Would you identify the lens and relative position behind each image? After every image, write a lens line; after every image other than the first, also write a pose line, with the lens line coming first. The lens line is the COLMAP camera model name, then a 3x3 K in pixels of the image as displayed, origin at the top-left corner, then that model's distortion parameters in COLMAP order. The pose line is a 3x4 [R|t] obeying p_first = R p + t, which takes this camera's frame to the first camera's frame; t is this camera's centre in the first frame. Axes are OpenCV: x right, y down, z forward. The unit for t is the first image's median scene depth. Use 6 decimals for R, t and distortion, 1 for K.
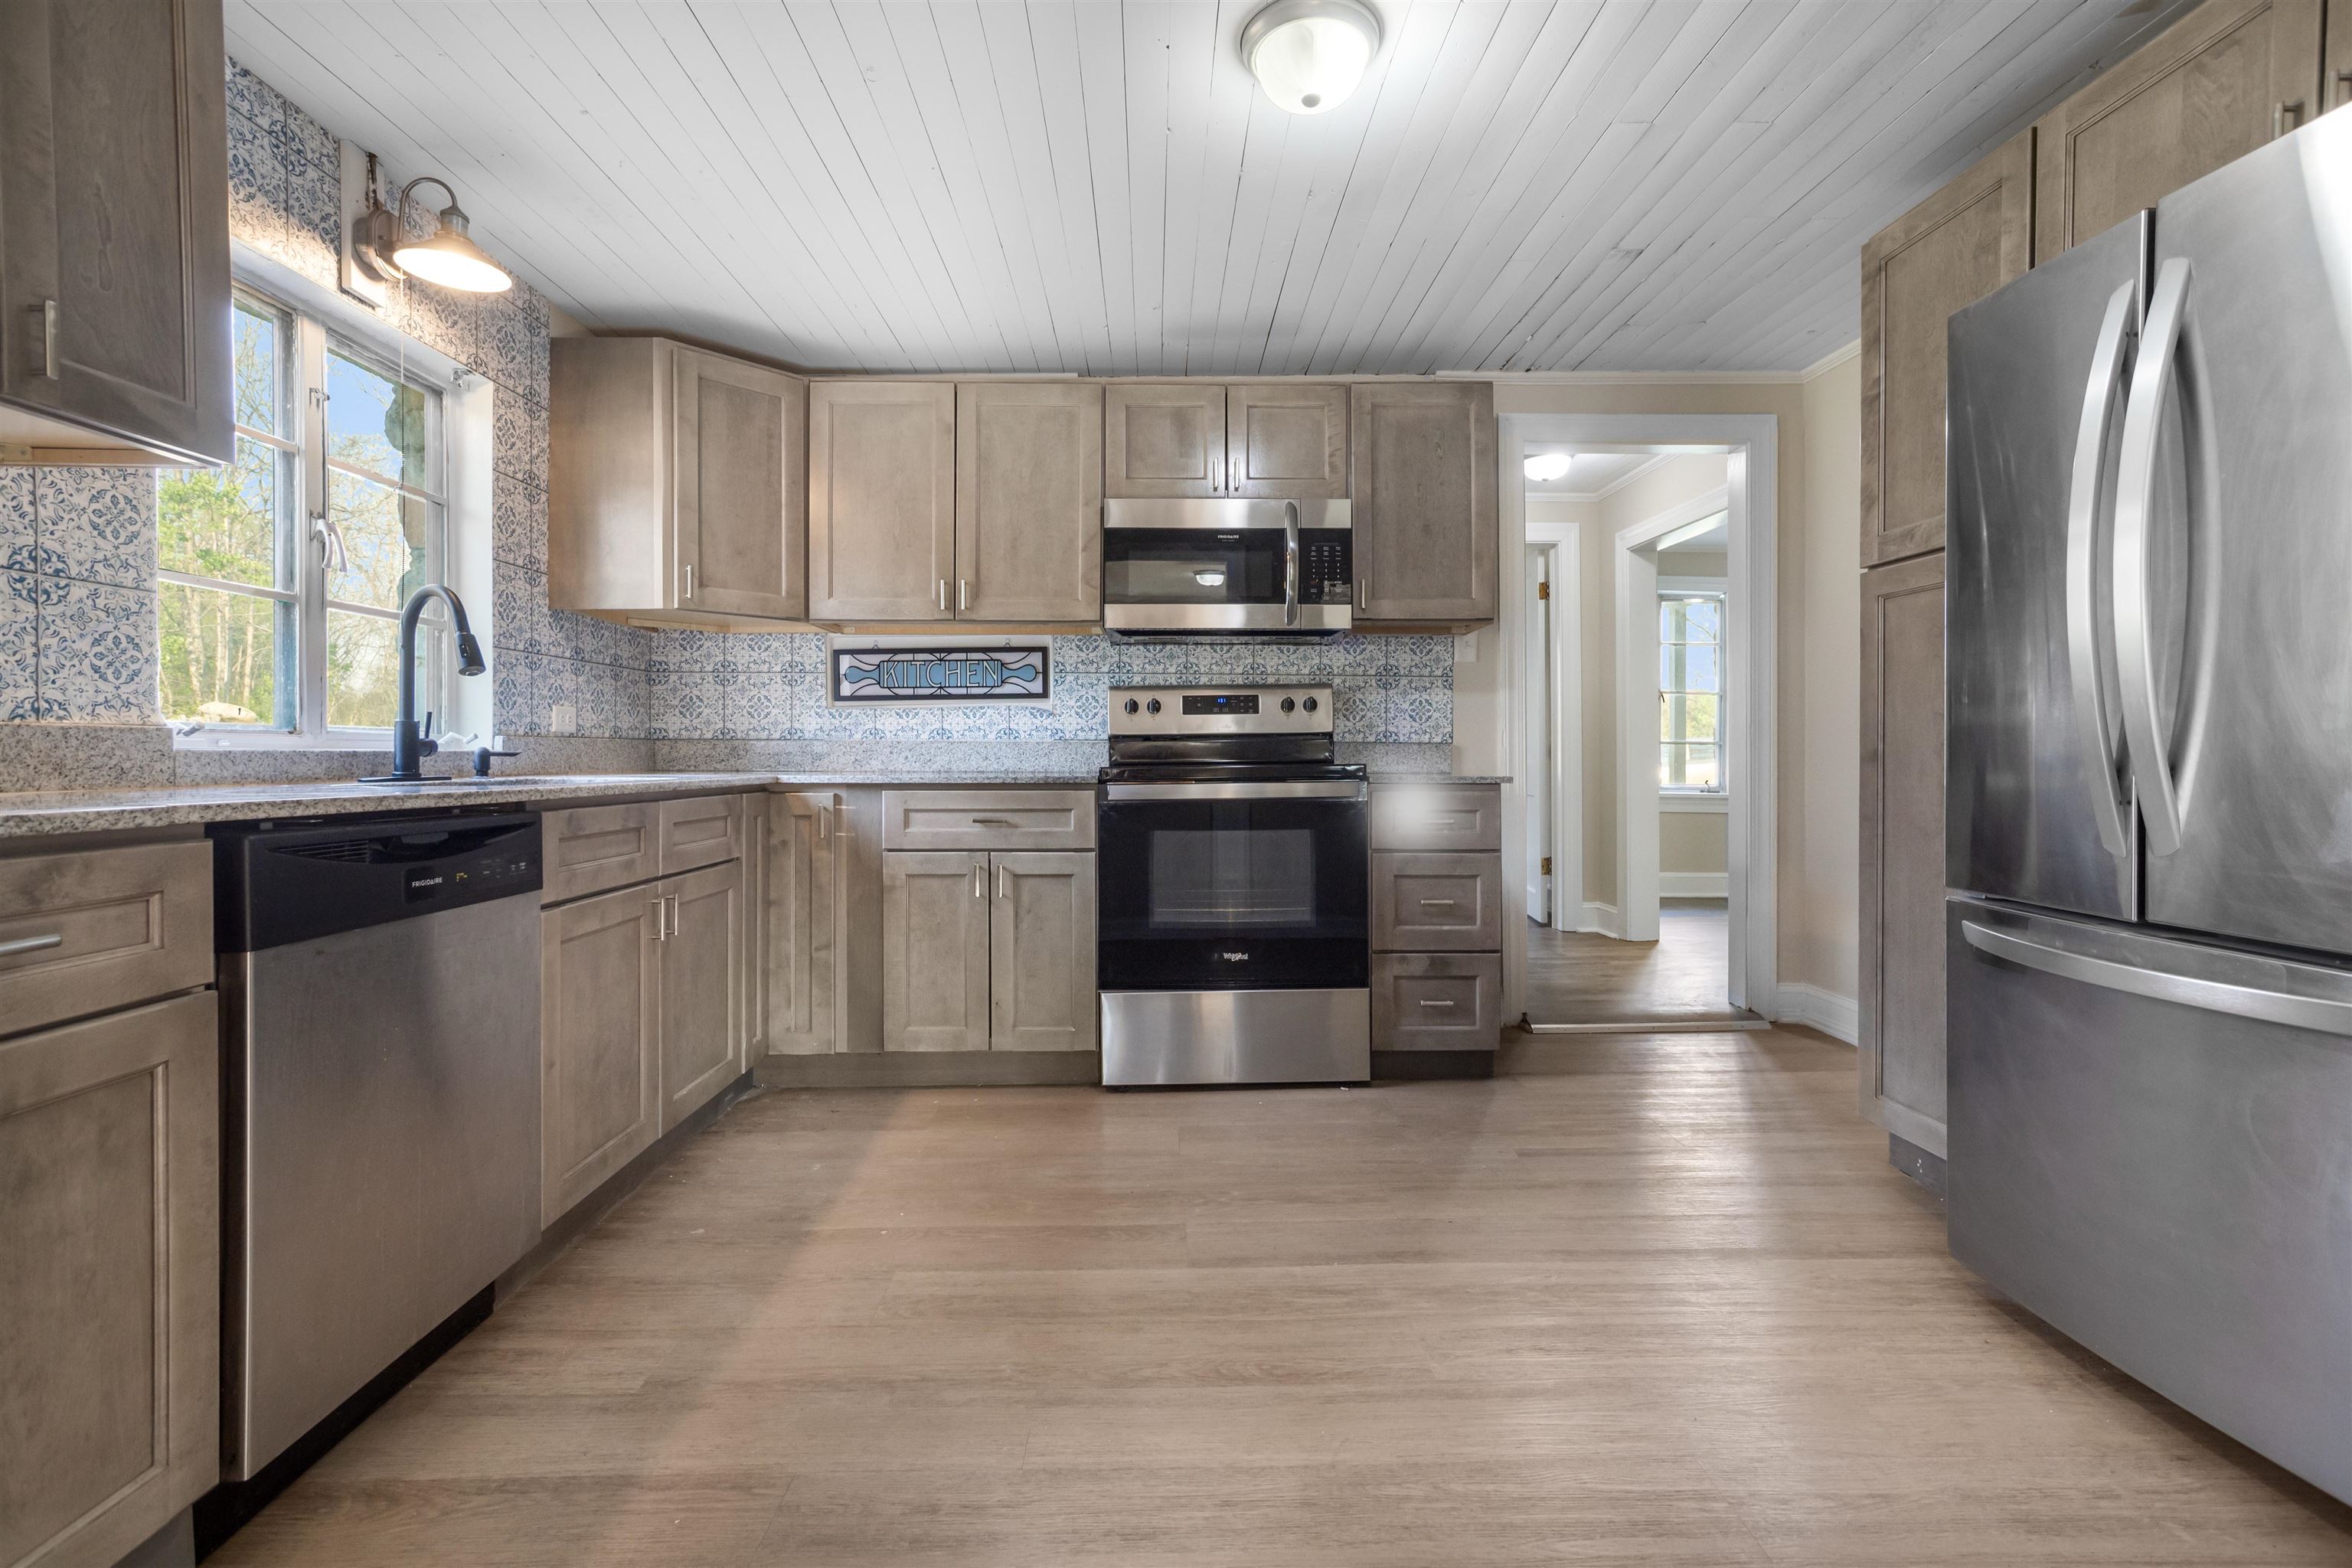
lens RADIAL K [[1063.6, 0, 1174.5], [0, 1063.6, 754.4], [0, 0, 1]] dist [-0.010368, 0.017911]
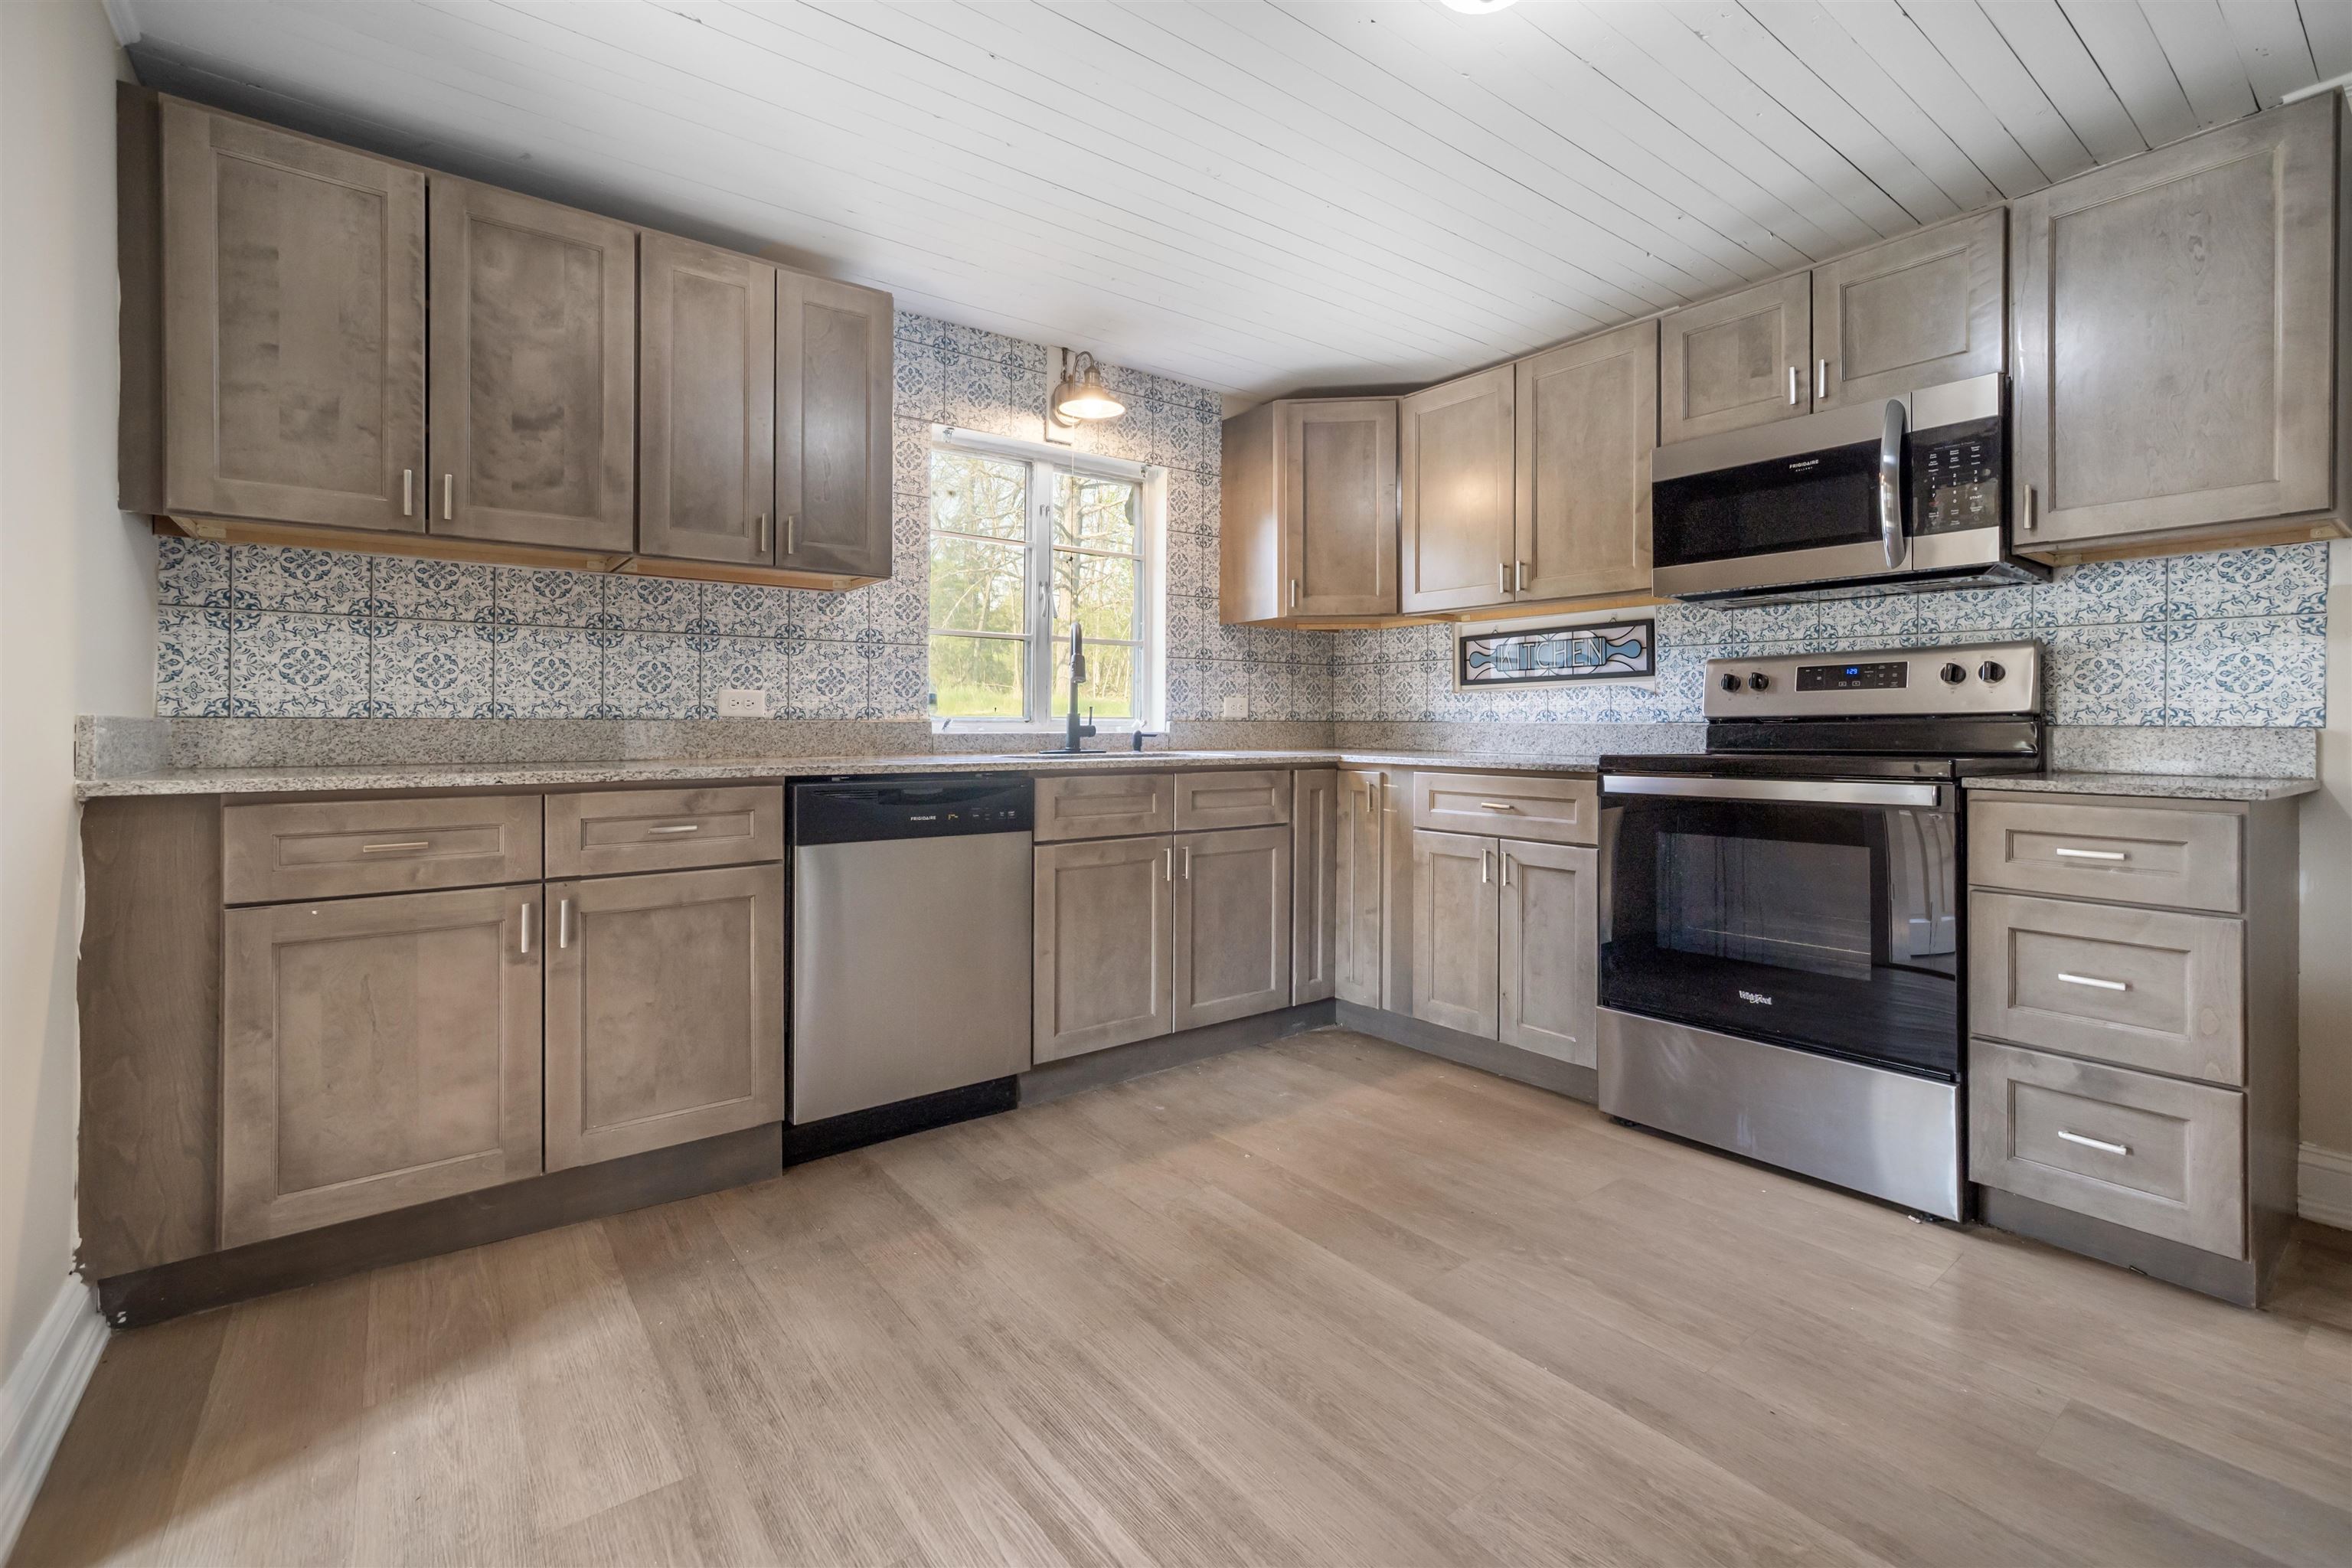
lens RADIAL K [[1034.7, 0, 1173.5], [0, 1034.7, 711.2], [0, 0, 1]] dist [-0.019391, 0.016738]
pose [[0.591087, -0.007973, -0.806568, 0.419557], [-0.002450, 0.999929, -0.011680, -0.013992], [0.806604, 0.008880, 0.591026, 0.192633]]
